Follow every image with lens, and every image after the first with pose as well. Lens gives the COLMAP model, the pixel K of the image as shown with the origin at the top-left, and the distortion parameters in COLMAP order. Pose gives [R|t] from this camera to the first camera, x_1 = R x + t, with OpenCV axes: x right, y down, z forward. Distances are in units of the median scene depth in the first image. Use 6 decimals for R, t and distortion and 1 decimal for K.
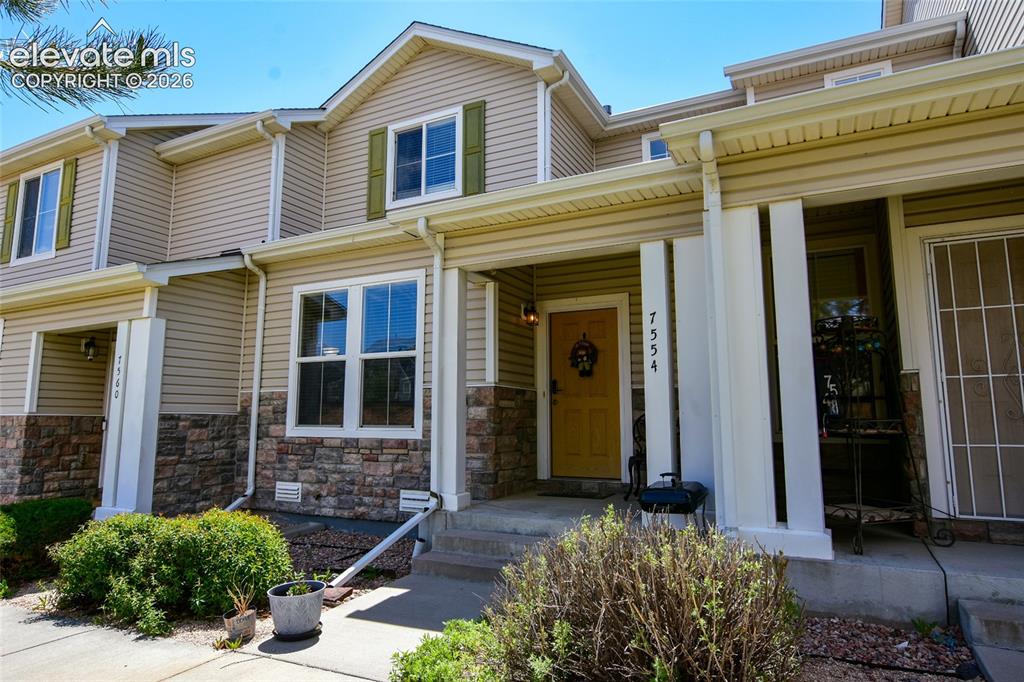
lens RADIAL K [[629.9, 0, 499.6], [0, 629.9, 346.1], [0, 0, 1]] dist [-0.005660, 0.004224]
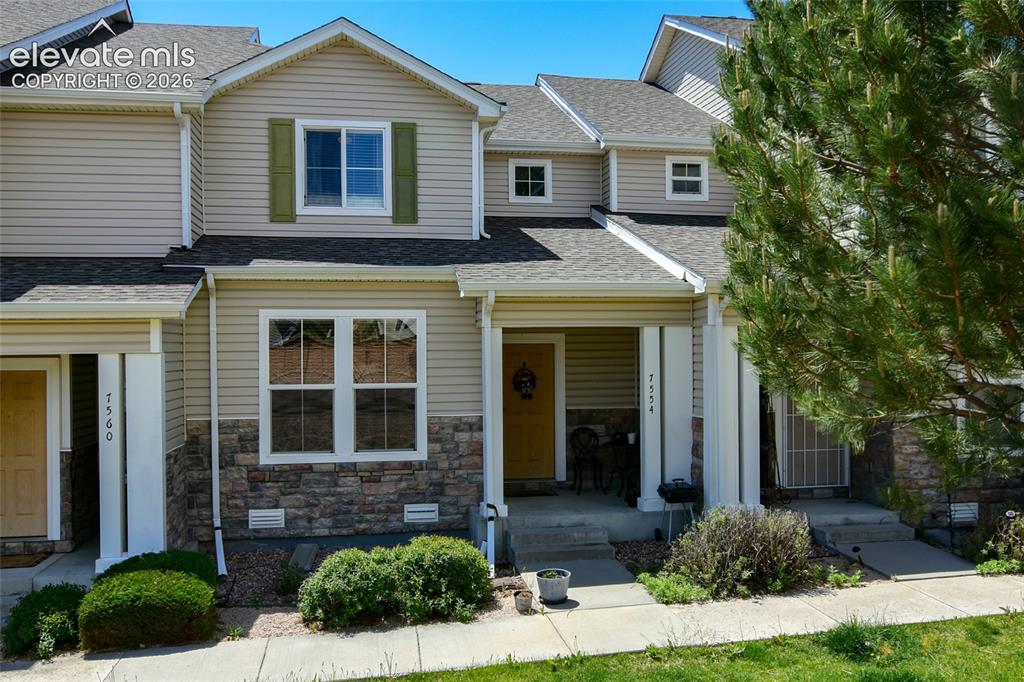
lens RADIAL K [[918.4, 0, 512.9], [0, 918.4, 386.2], [0, 0, 1]] dist [-0.008987, -0.003567]
pose [[0.788901, -0.030045, 0.613785, -0.937023], [-0.065903, 0.988907, 0.133113, -0.202202], [-0.610976, -0.145463, 0.778170, -0.355729]]
